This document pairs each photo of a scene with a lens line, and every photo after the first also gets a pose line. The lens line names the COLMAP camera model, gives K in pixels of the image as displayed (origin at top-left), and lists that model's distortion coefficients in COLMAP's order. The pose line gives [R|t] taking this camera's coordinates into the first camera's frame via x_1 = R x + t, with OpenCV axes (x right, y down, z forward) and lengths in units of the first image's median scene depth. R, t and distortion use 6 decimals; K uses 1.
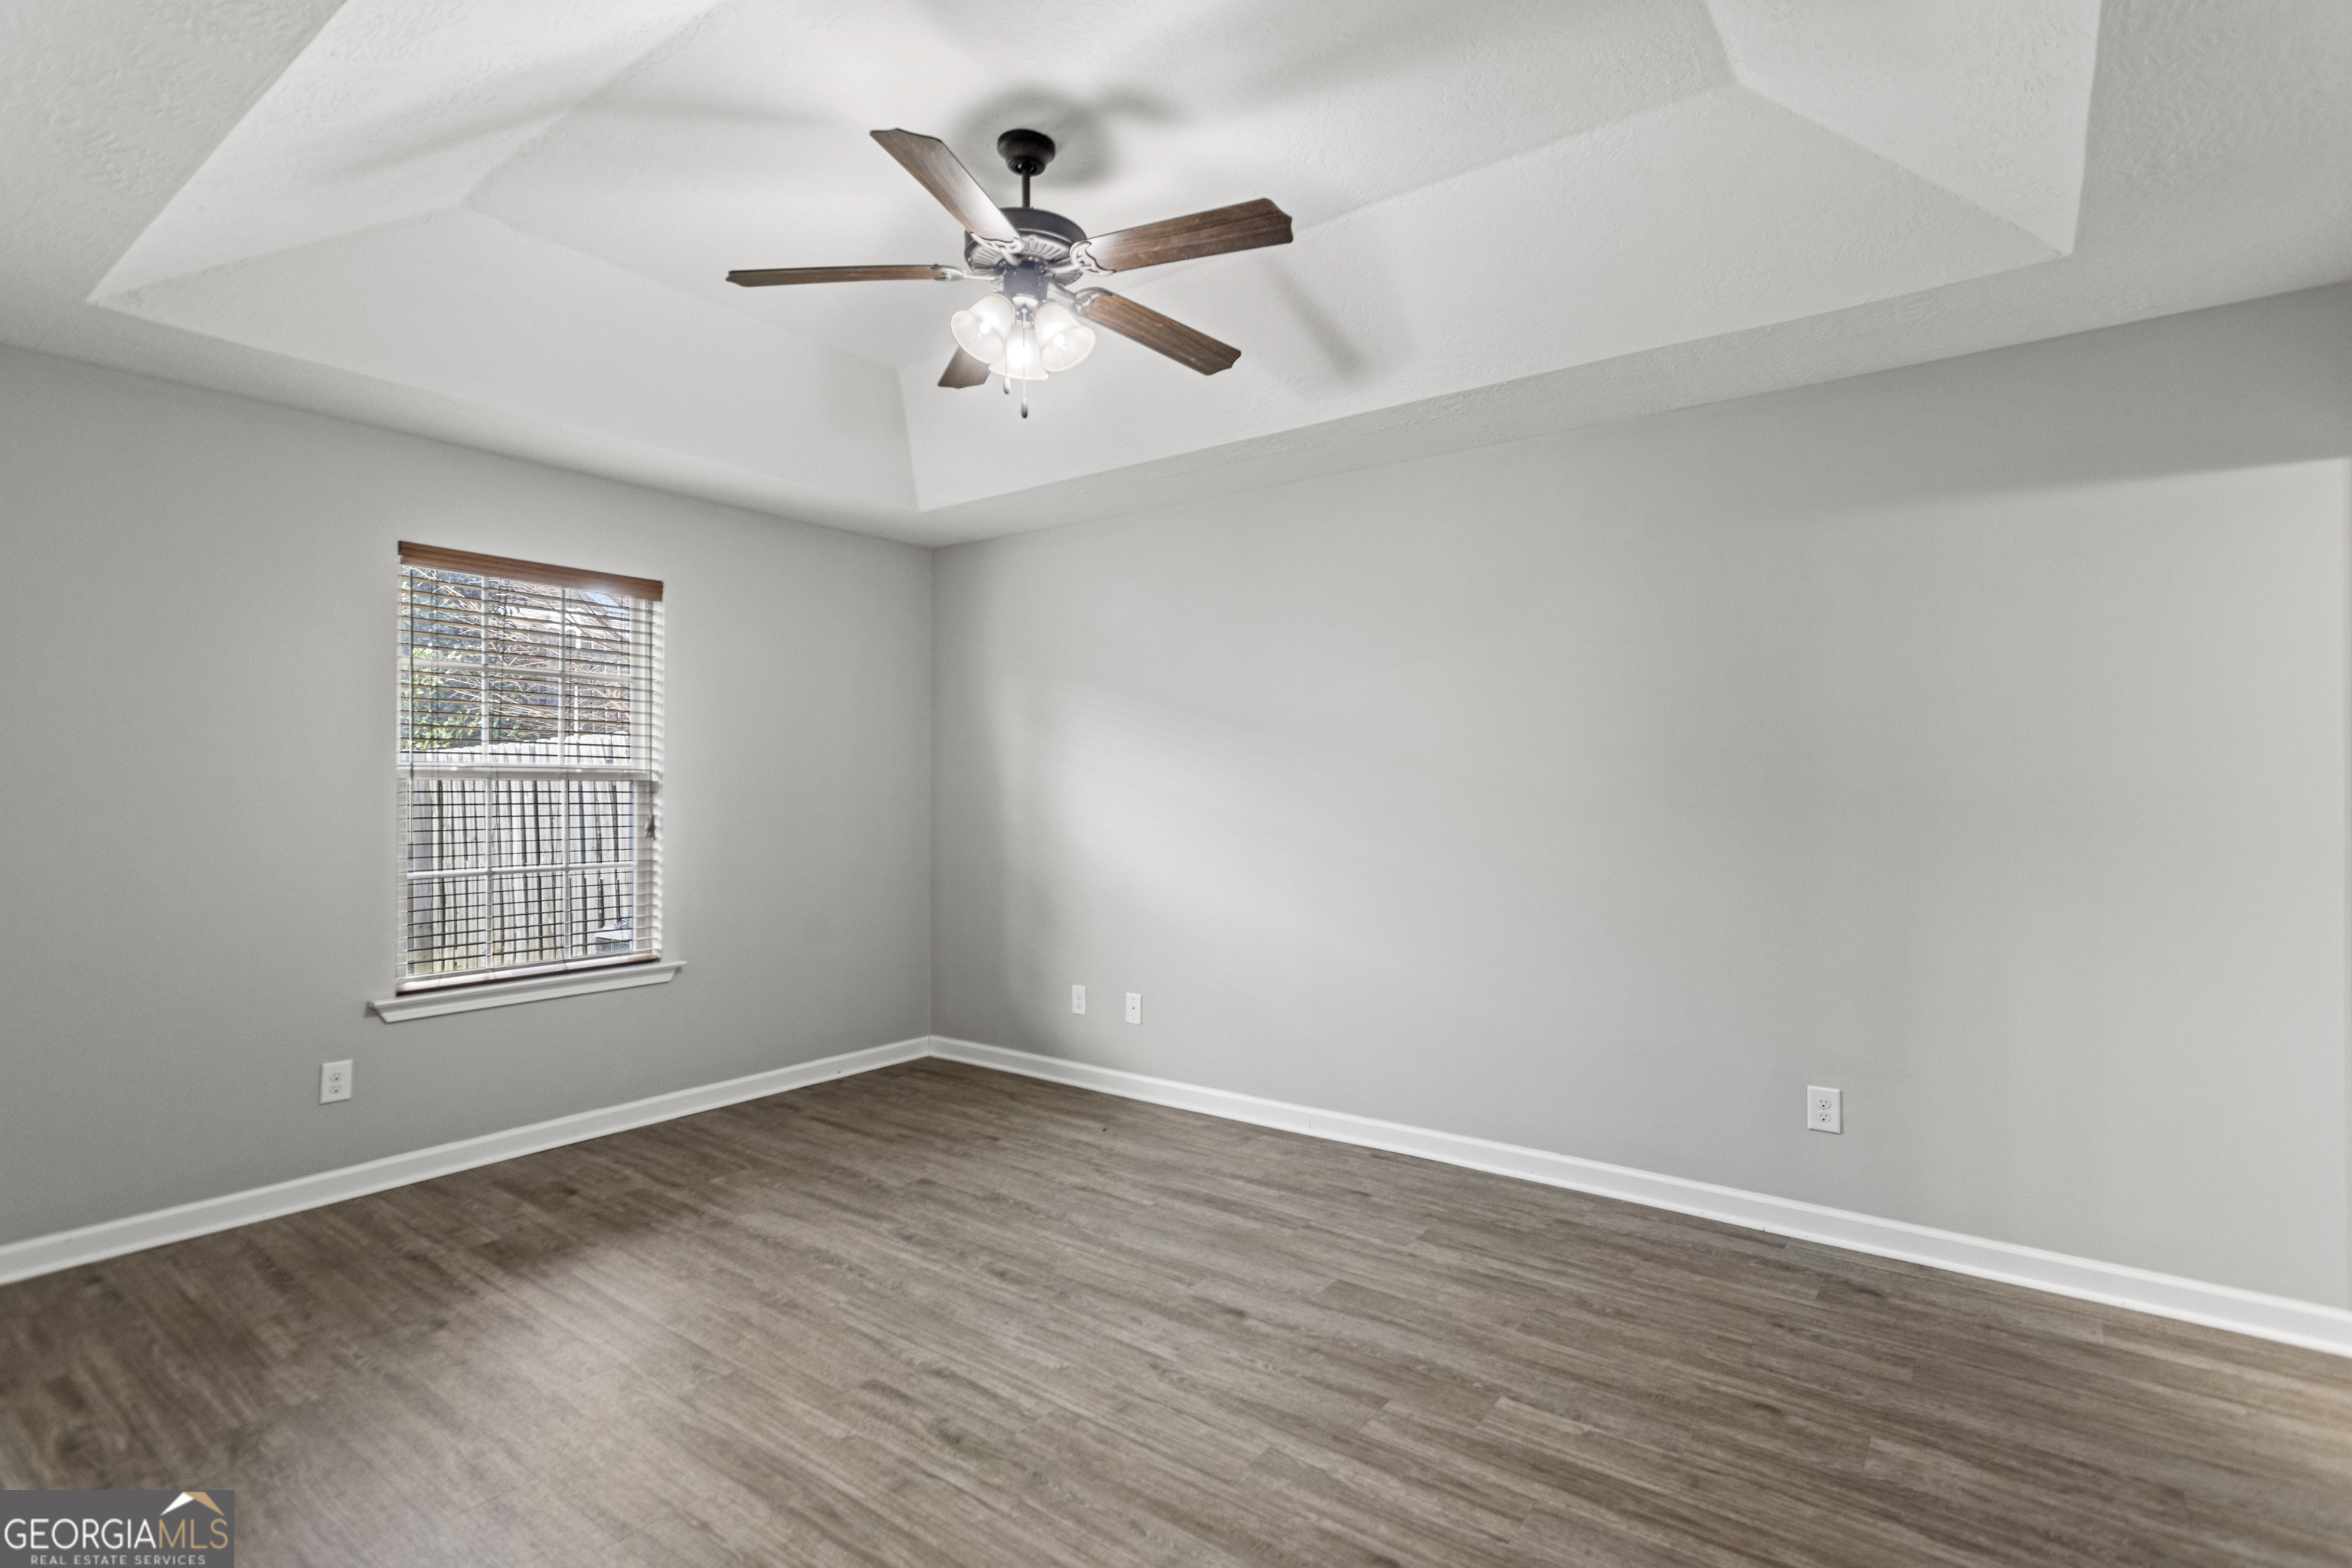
lens RADIAL K [[1148.4, 0, 1195.3], [0, 1148.4, 787.3], [0, 0, 1]] dist [-0.001433, 0.002293]
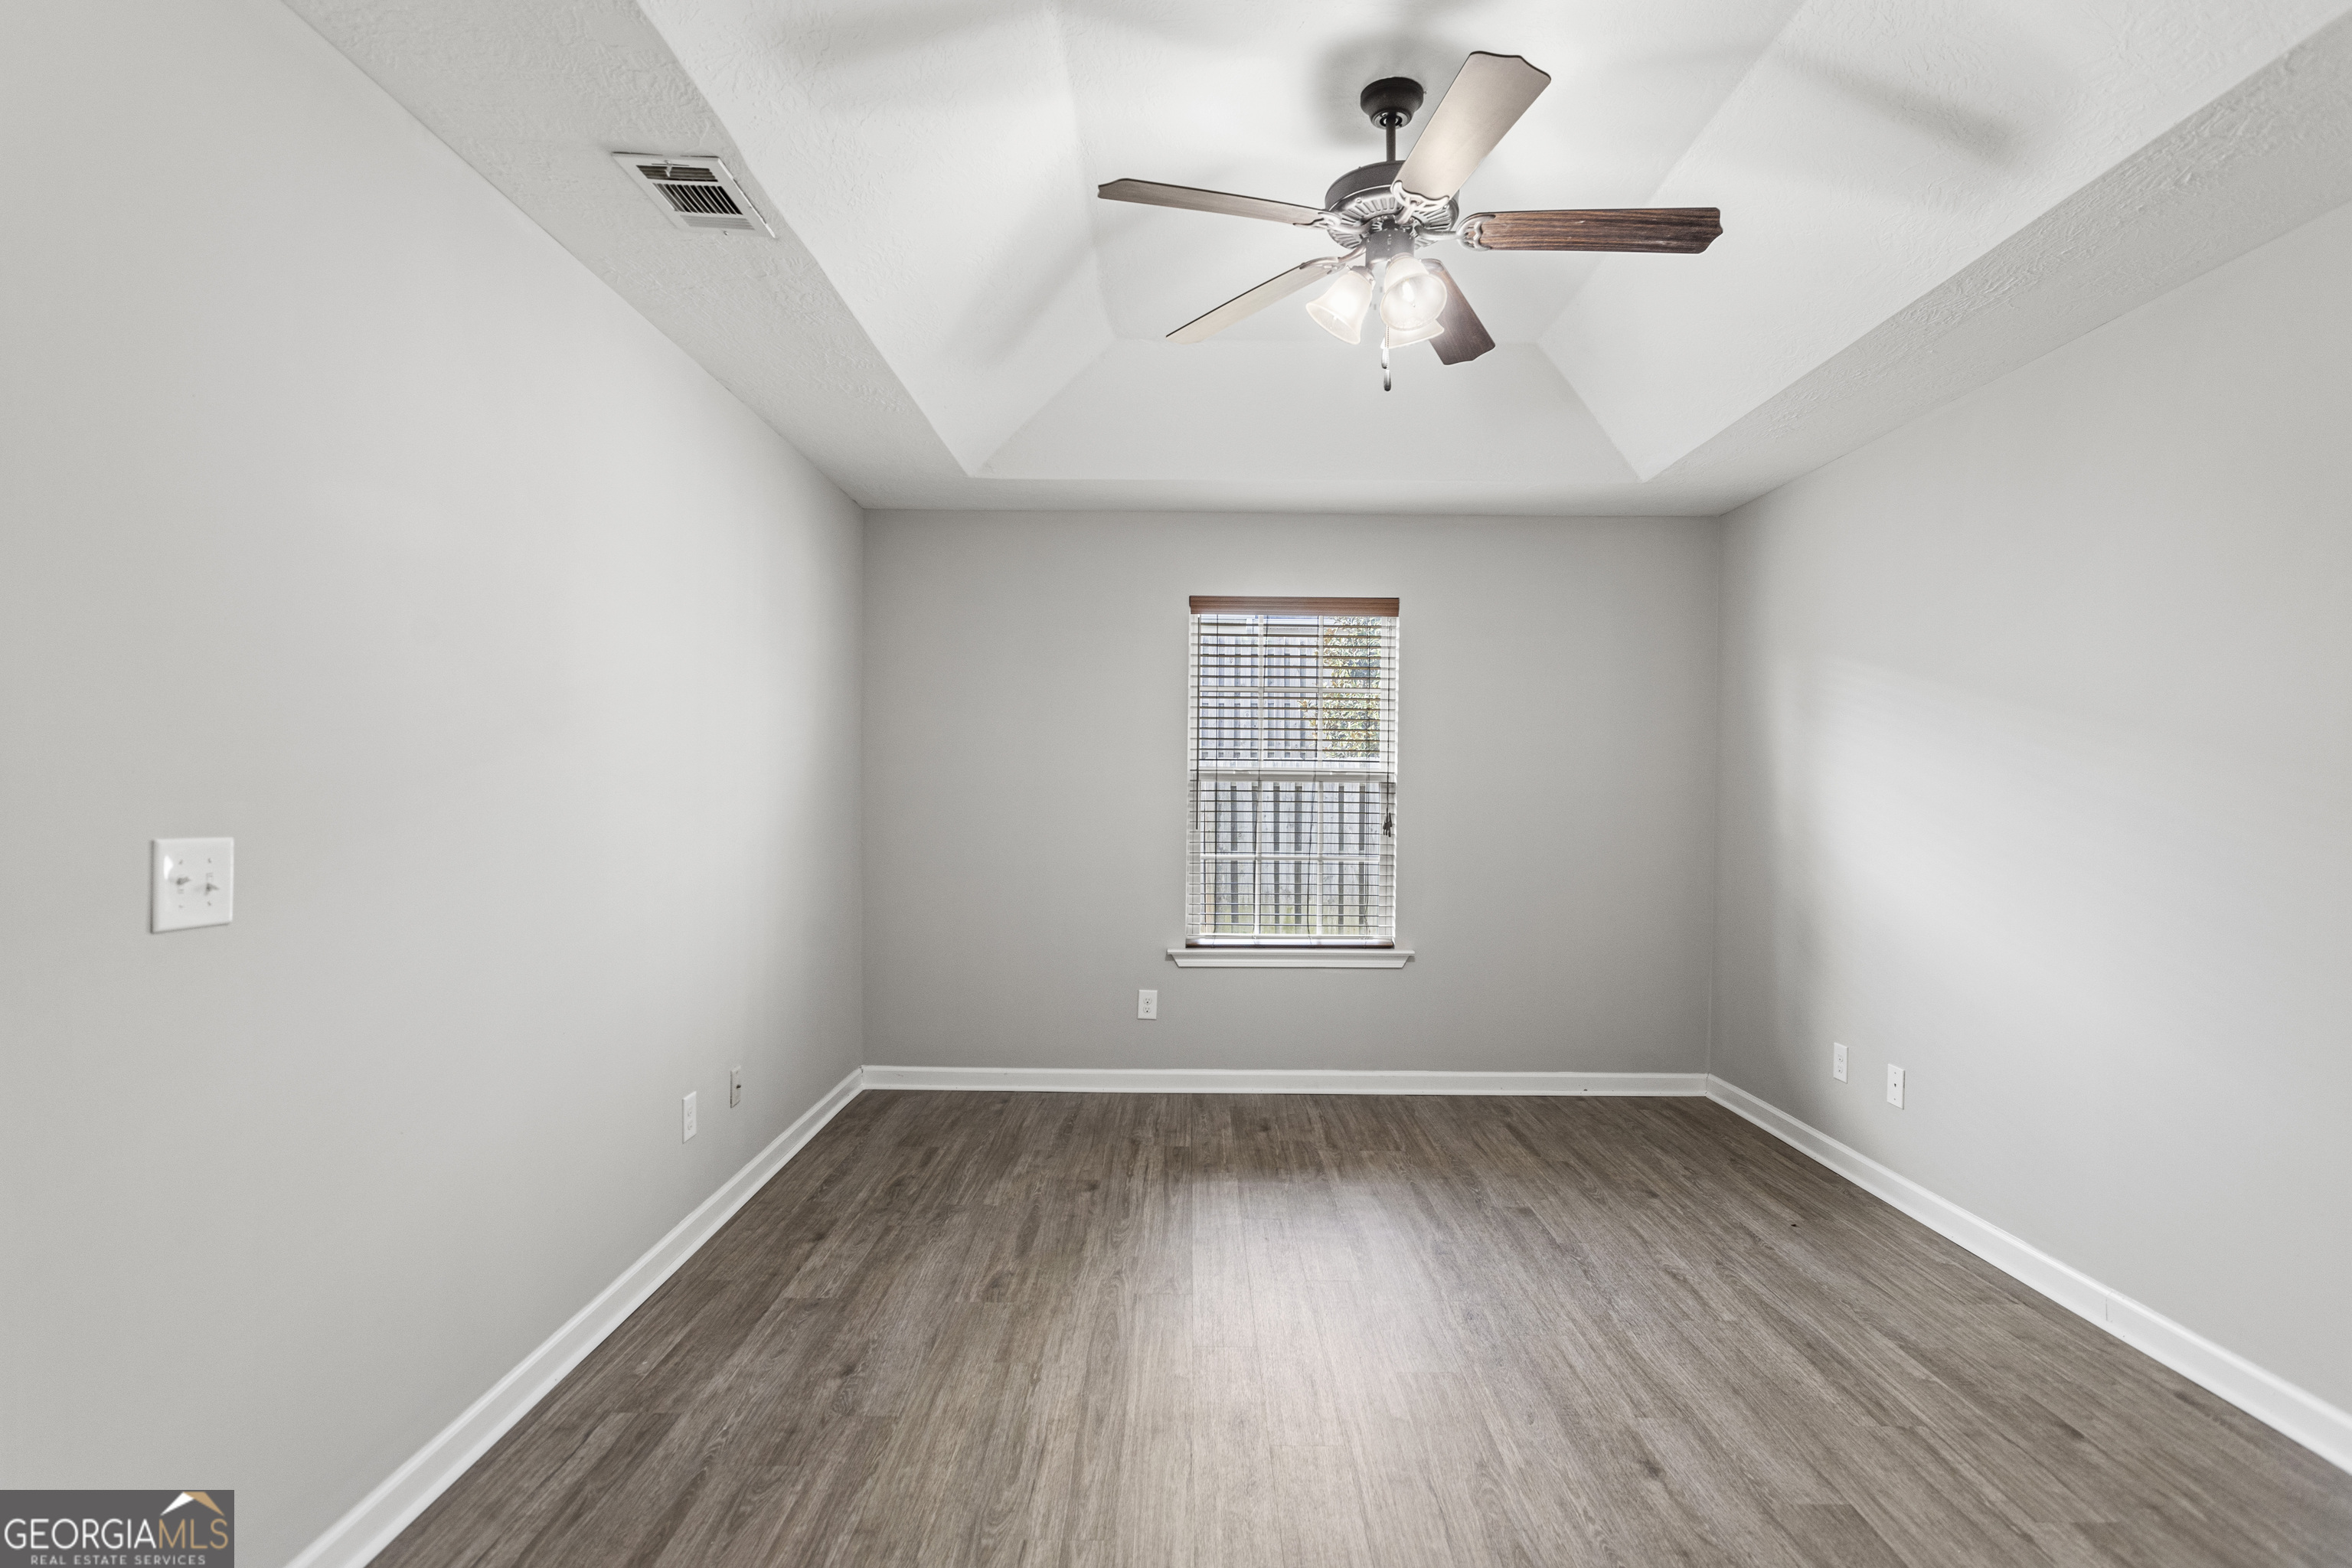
lens RADIAL K [[1165.1, 0, 1156.9], [0, 1165.1, 805.8], [0, 0, 1]] dist [-0.011537, 0.002355]
pose [[0.570188, 0.014072, -0.821394, 0.370802], [-0.006788, 0.999900, 0.012419, 0.005270], [0.821486, -0.001505, 0.570226, 0.221677]]
